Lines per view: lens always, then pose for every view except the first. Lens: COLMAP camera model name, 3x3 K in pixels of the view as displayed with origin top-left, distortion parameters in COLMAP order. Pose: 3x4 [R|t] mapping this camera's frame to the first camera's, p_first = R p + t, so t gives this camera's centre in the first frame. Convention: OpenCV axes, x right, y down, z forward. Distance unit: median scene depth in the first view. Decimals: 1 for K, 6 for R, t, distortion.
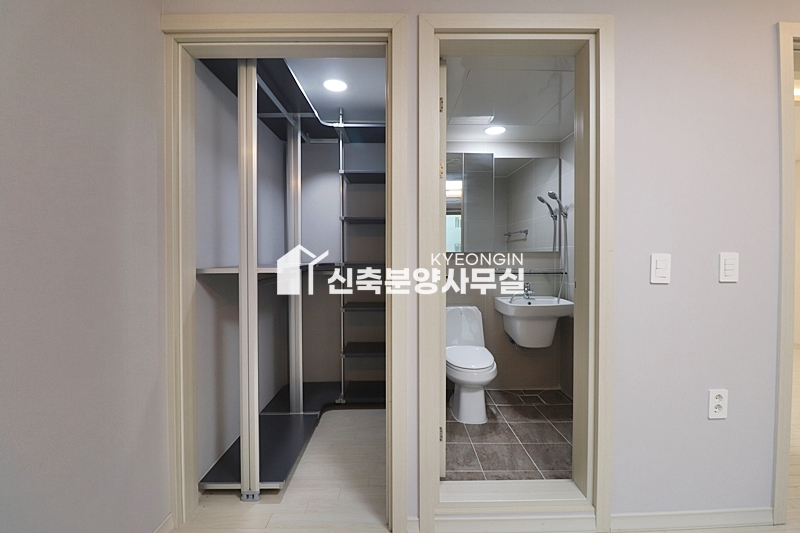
lens RADIAL K [[366.9, 0, 400.0], [0, 366.9, 261.5], [0, 0, 1]] dist [-0.004965, -0.010690]
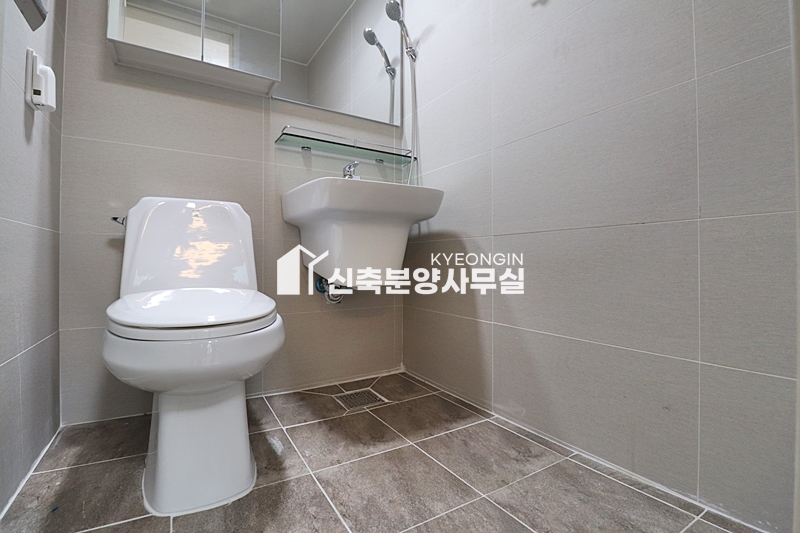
lens RADIAL K [[366.9, 0, 403.4], [0, 366.9, 264.2], [0, 0, 1]] dist [-0.004965, -0.010690]
pose [[0.855899, 0.006689, 0.517100, 0.167335], [0.002319, 0.999857, -0.016771, 0.221261], [-0.517138, 0.015553, 0.855761, 0.591119]]
